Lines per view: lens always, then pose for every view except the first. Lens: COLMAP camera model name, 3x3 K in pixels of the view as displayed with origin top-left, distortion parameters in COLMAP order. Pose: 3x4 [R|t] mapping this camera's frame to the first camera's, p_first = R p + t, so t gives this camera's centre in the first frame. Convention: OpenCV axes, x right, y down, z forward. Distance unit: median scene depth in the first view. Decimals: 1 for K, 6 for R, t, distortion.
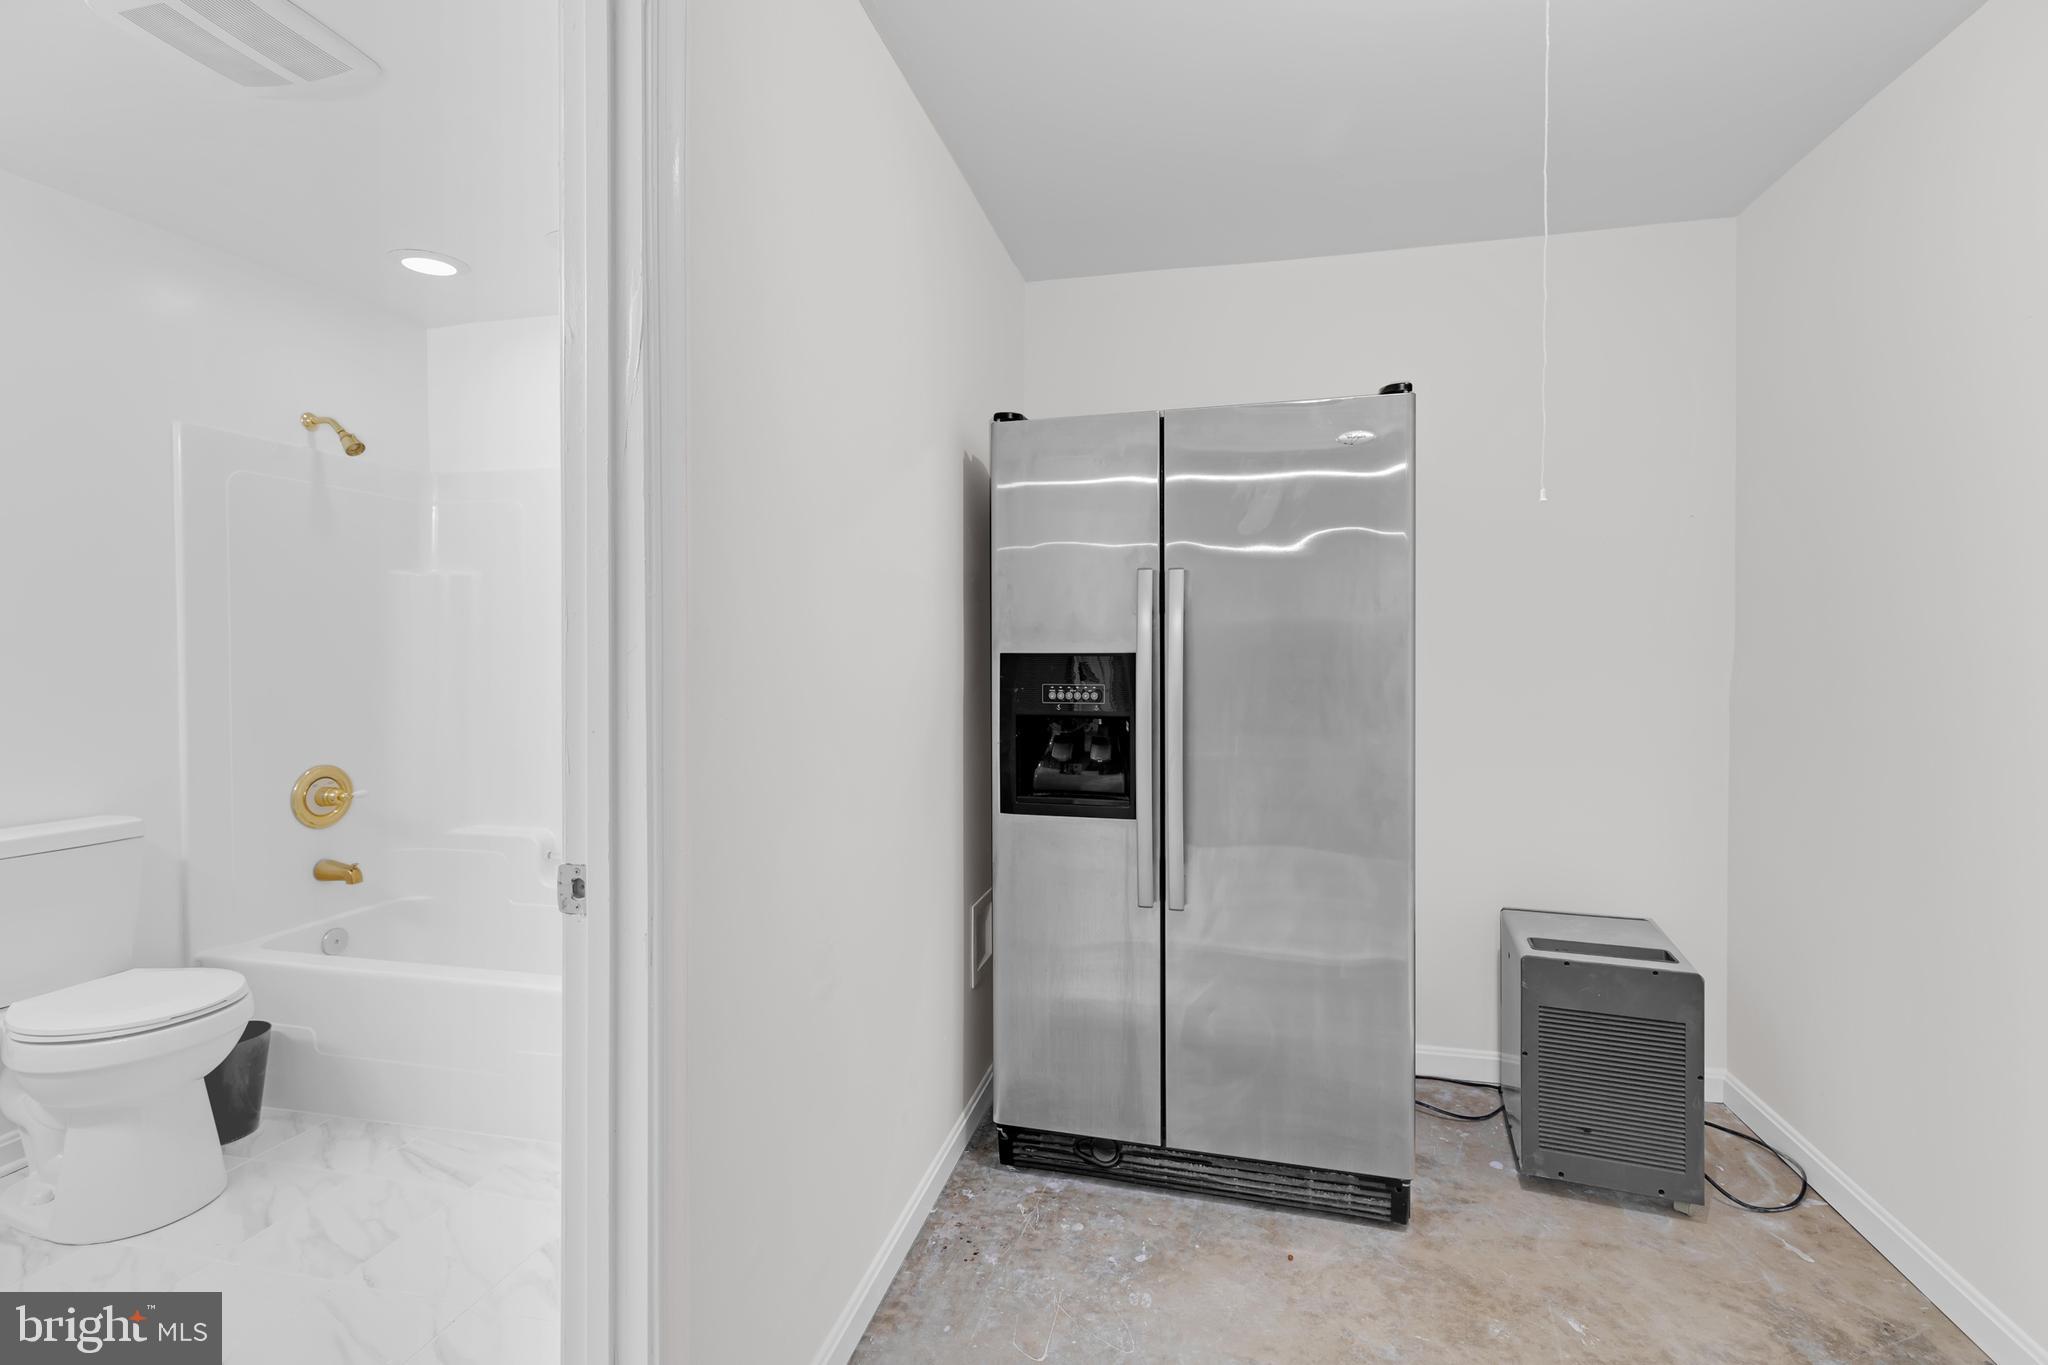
lens RADIAL K [[934.3, 0, 1019.3], [0, 934.3, 662.5], [0, 0, 1]] dist [0.001196, 0.000157]
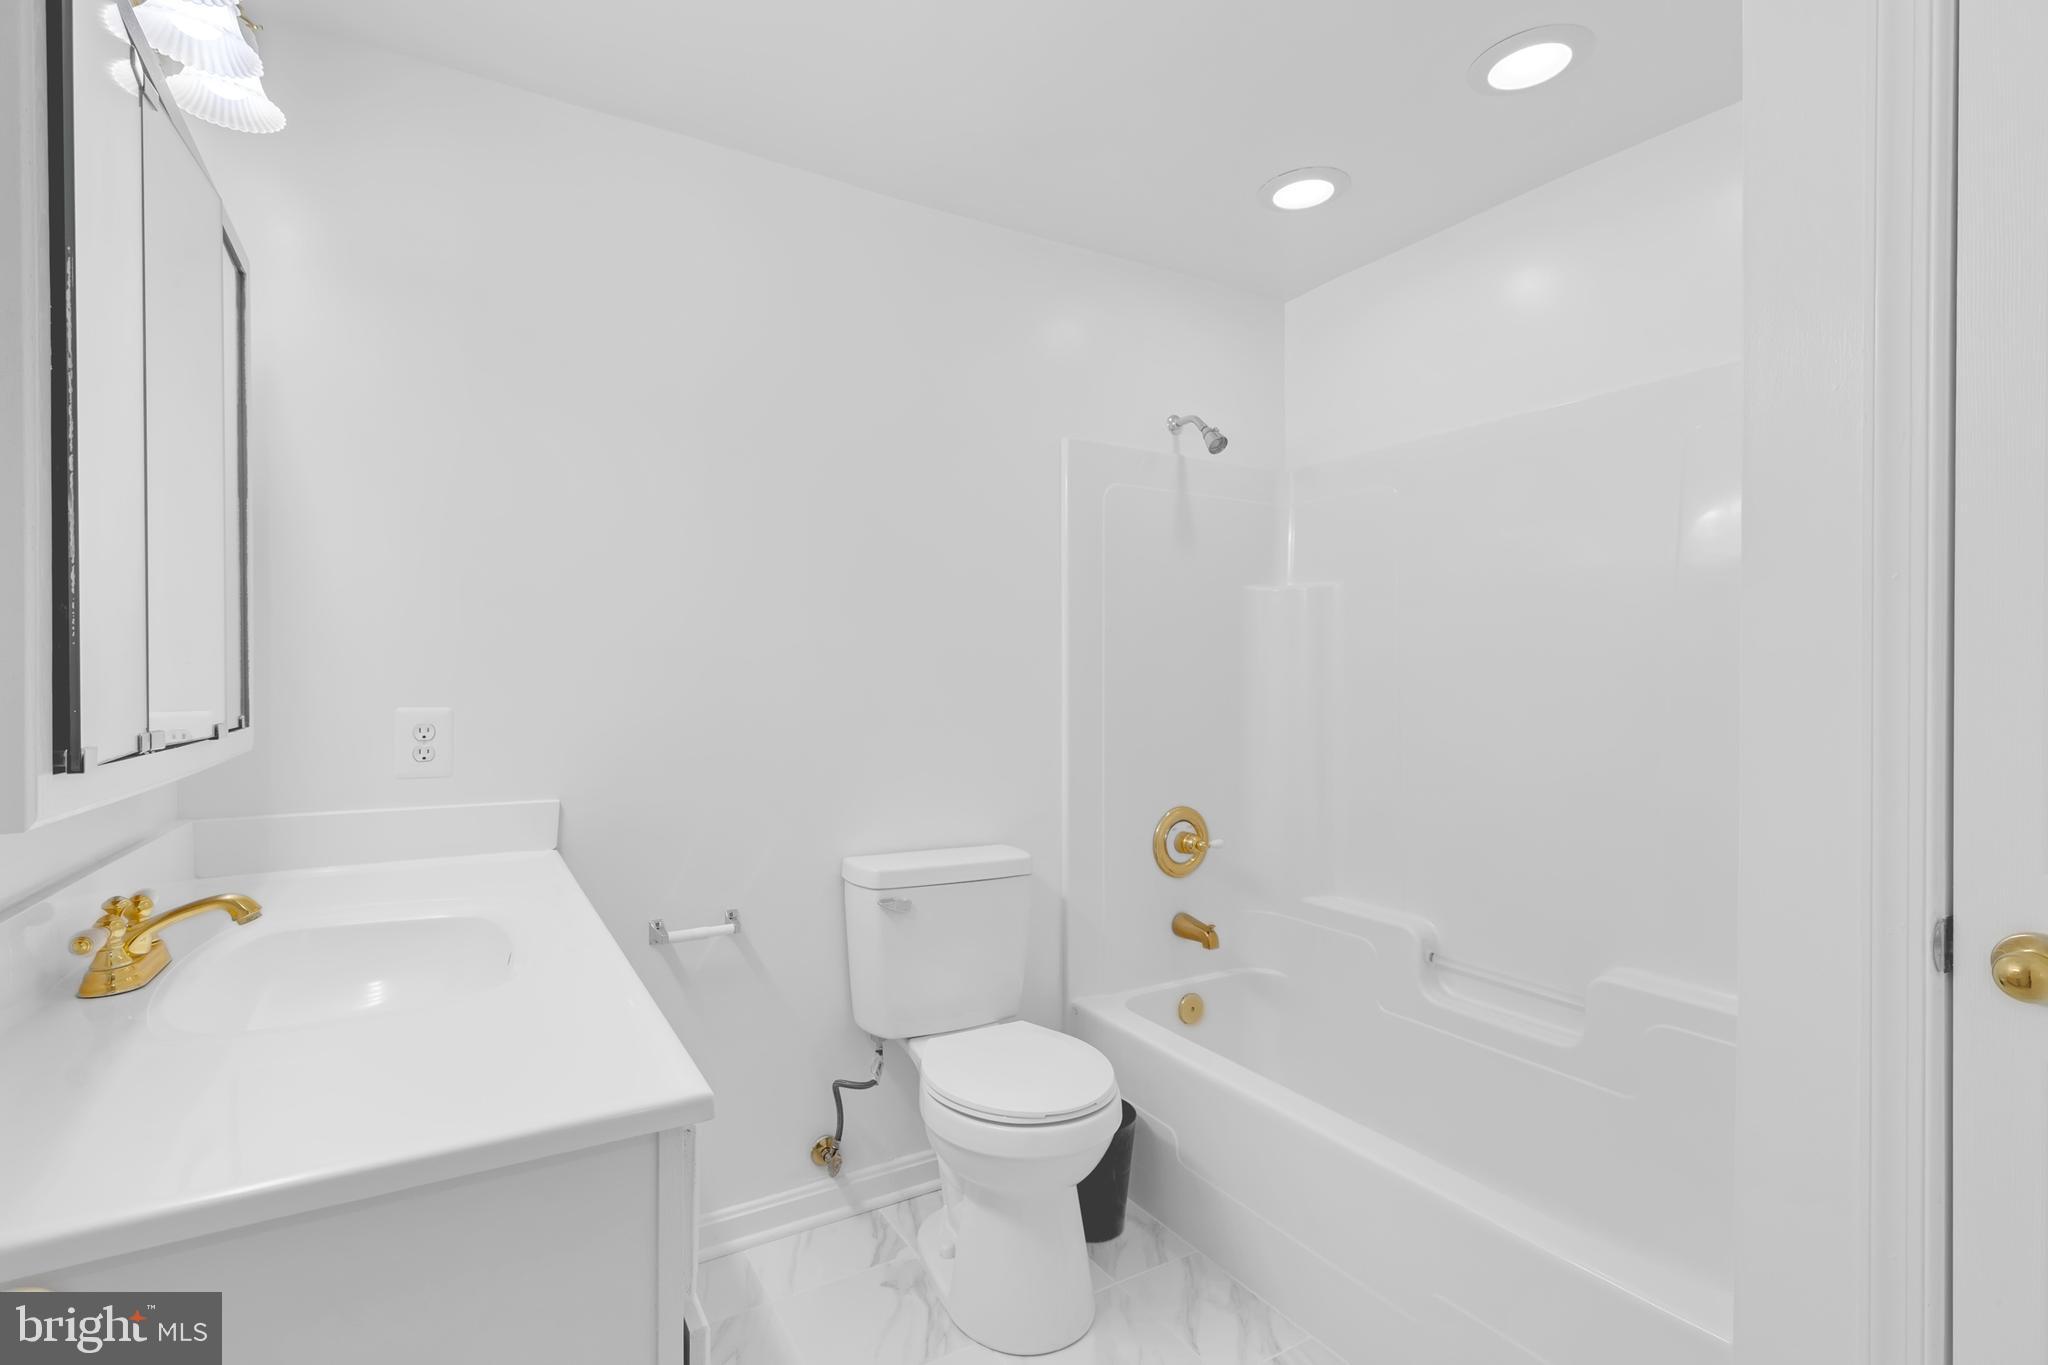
lens RADIAL K [[934.3, 0, 1019.3], [0, 934.3, 662.5], [0, 0, 1]] dist [0.001196, 0.000157]
pose [[0.706426, -0.004282, -0.707774, -0.229154], [-0.015006, 0.999666, -0.021025, -0.006239], [0.707628, 0.025474, 0.706126, 0.264518]]
